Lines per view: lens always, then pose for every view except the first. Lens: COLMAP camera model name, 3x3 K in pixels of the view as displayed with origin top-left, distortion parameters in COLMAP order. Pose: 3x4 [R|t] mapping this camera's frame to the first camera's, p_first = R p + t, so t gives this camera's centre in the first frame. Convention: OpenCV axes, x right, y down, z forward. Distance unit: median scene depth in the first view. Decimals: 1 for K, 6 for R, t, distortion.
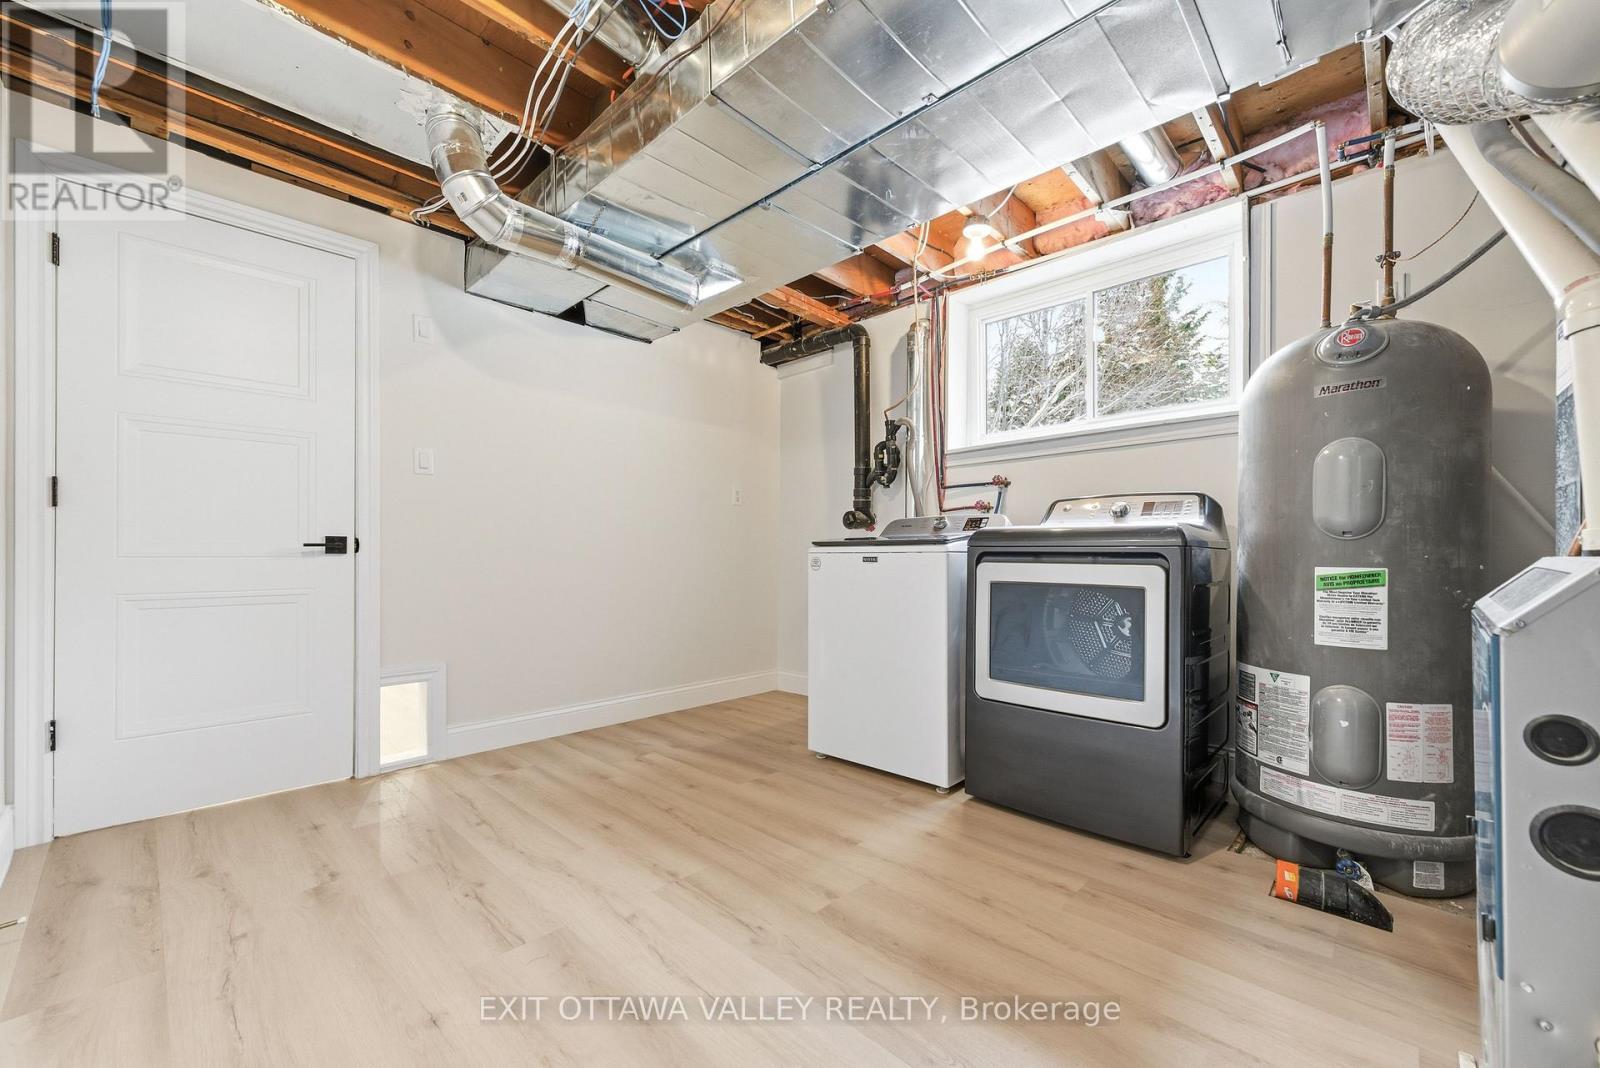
lens RADIAL K [[647.1, 0, 798.3], [0, 647.1, 546.1], [0, 0, 1]] dist [0.001863, -0.000298]
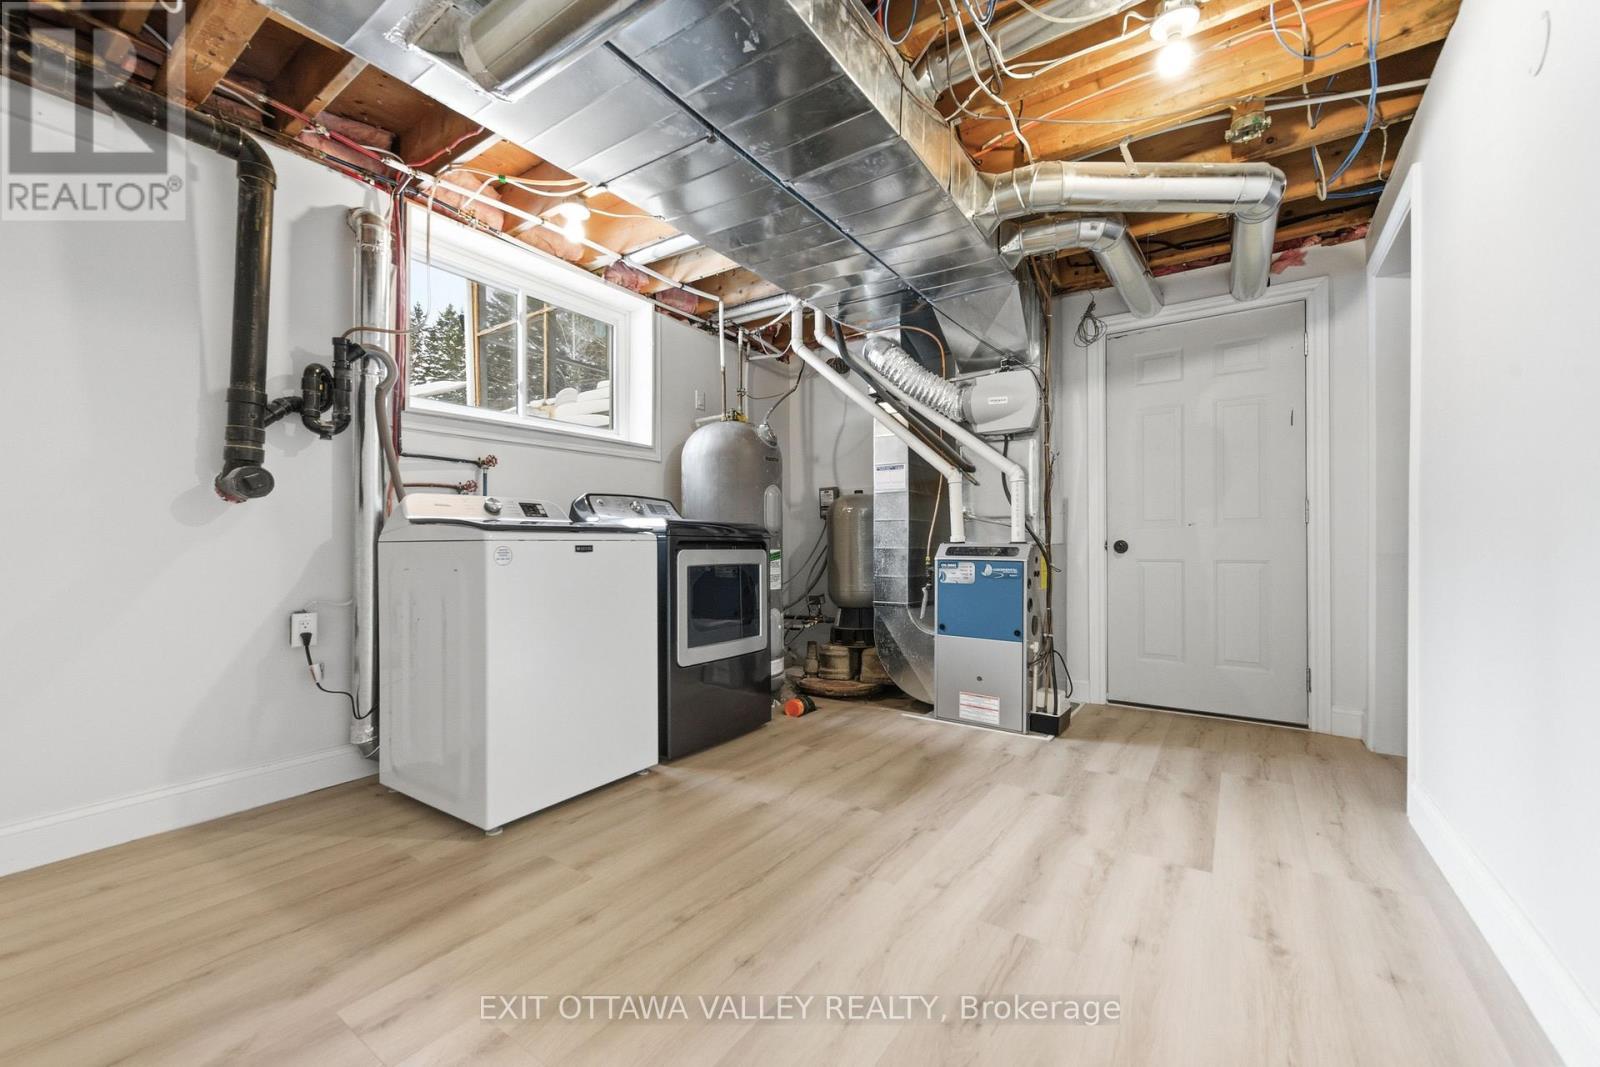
lens RADIAL K [[647.1, 0, 798.3], [0, 647.1, 545.6], [0, 0, 1]] dist [0.001863, -0.000298]
pose [[-0.168562, -0.003260, 0.985686, -0.960643], [-0.005647, 0.999981, 0.002342, 0.016030], [-0.985675, -0.005171, -0.168577, 1.079642]]
